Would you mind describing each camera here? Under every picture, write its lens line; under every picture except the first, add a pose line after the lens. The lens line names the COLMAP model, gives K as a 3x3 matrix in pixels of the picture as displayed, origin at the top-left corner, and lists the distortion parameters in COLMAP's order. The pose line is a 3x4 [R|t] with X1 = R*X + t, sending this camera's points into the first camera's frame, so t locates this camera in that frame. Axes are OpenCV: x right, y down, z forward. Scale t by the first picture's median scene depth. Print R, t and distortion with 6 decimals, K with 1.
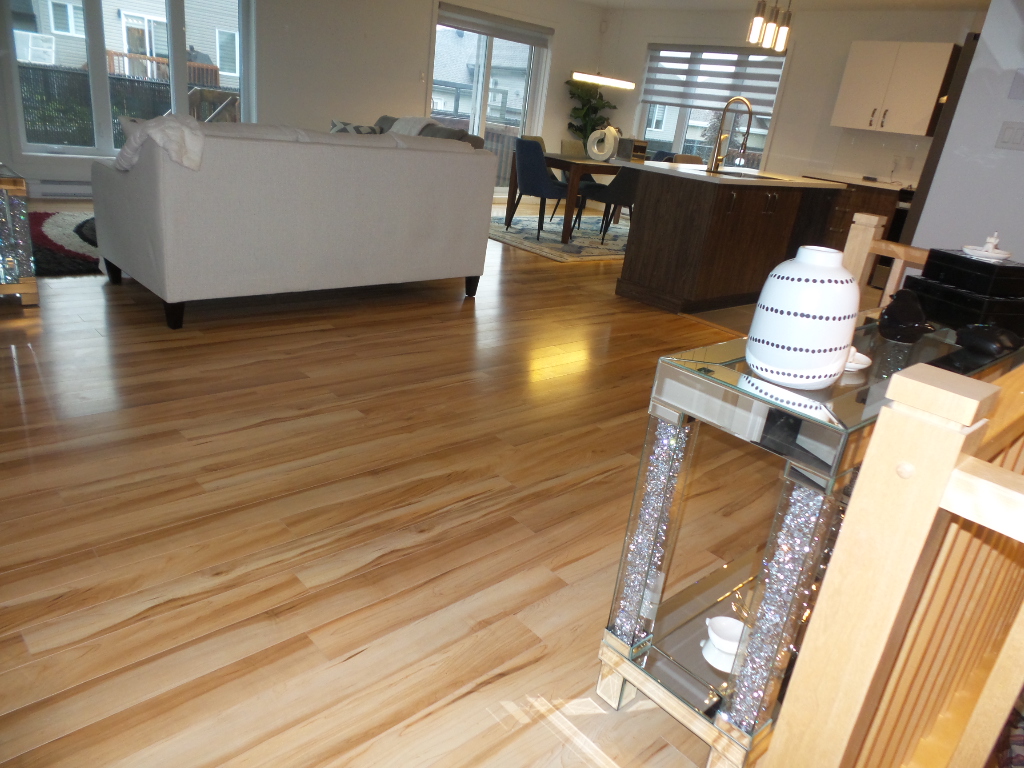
lens RADIAL K [[717.0, 0, 519.1], [0, 717.0, 384.7], [0, 0, 1]] dist [0.011380, 0.012087]
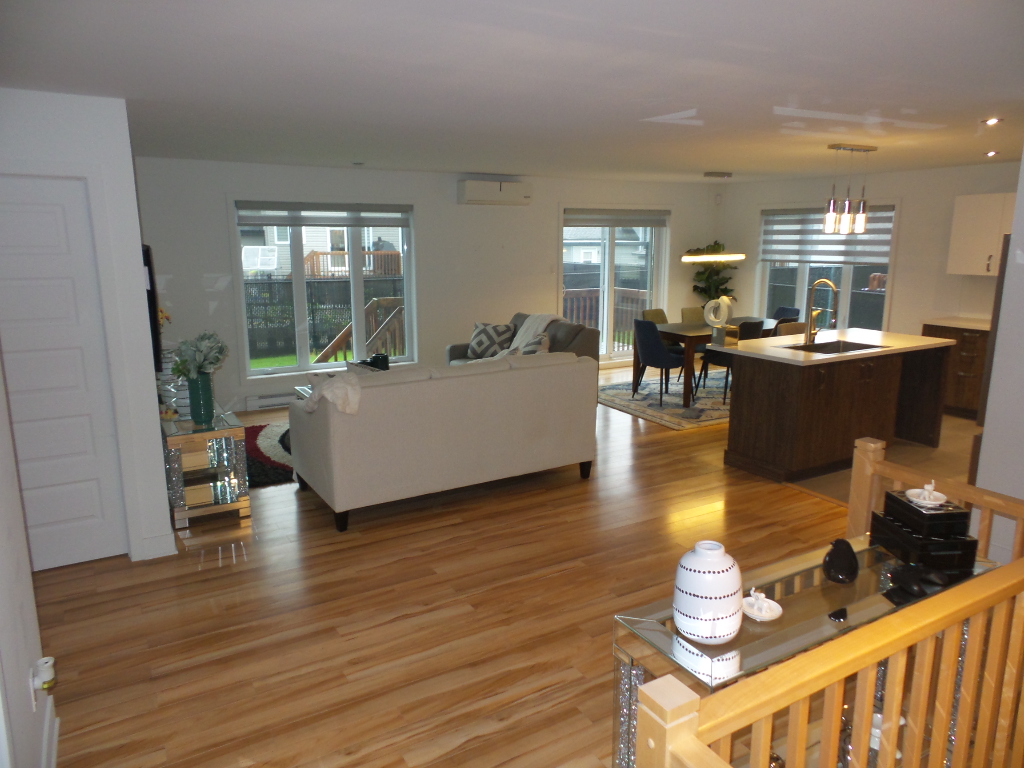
lens RADIAL K [[717.0, 0, 519.6], [0, 717.0, 385.5], [0, 0, 1]] dist [0.011380, 0.012087]
pose [[0.969997, -0.076868, -0.230644, 0.143720], [0.035358, 0.983217, -0.178980, -0.091348], [0.240531, 0.165455, 0.956436, -0.191529]]
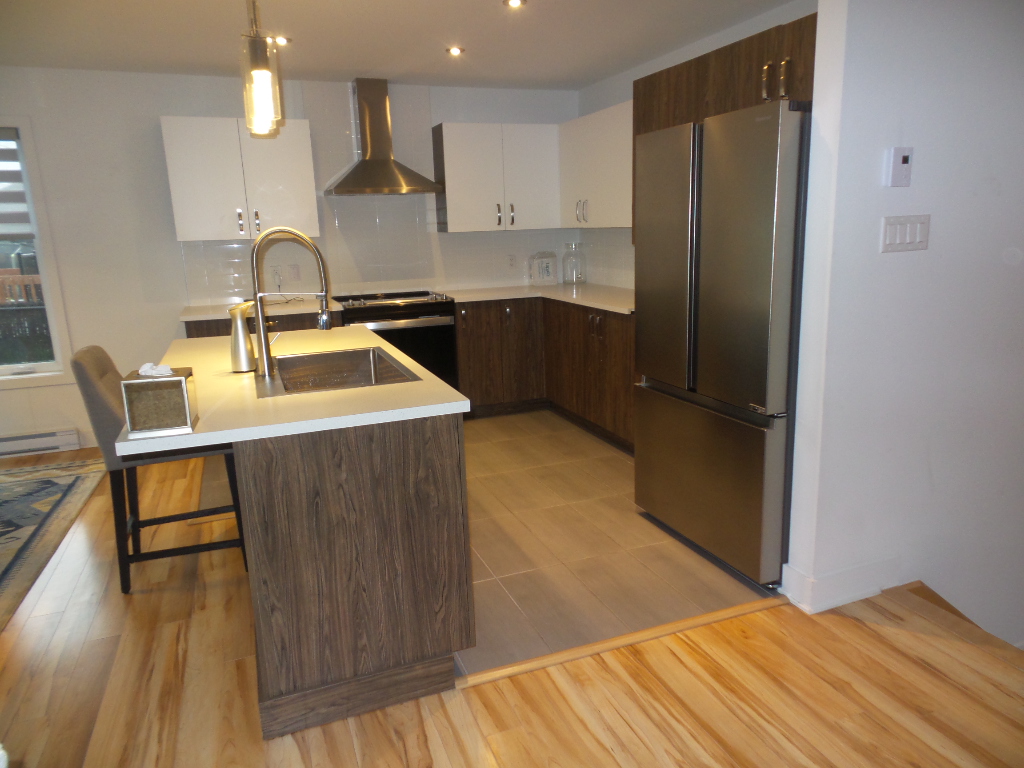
lens RADIAL K [[717.0, 0, 518.7], [0, 717.0, 385.6], [0, 0, 1]] dist [0.011380, 0.012087]
pose [[0.362464, -0.328846, 0.872055, -0.140994], [0.406084, 0.897919, 0.169812, -0.471200], [-0.838877, 0.292577, 0.459003, 0.989750]]
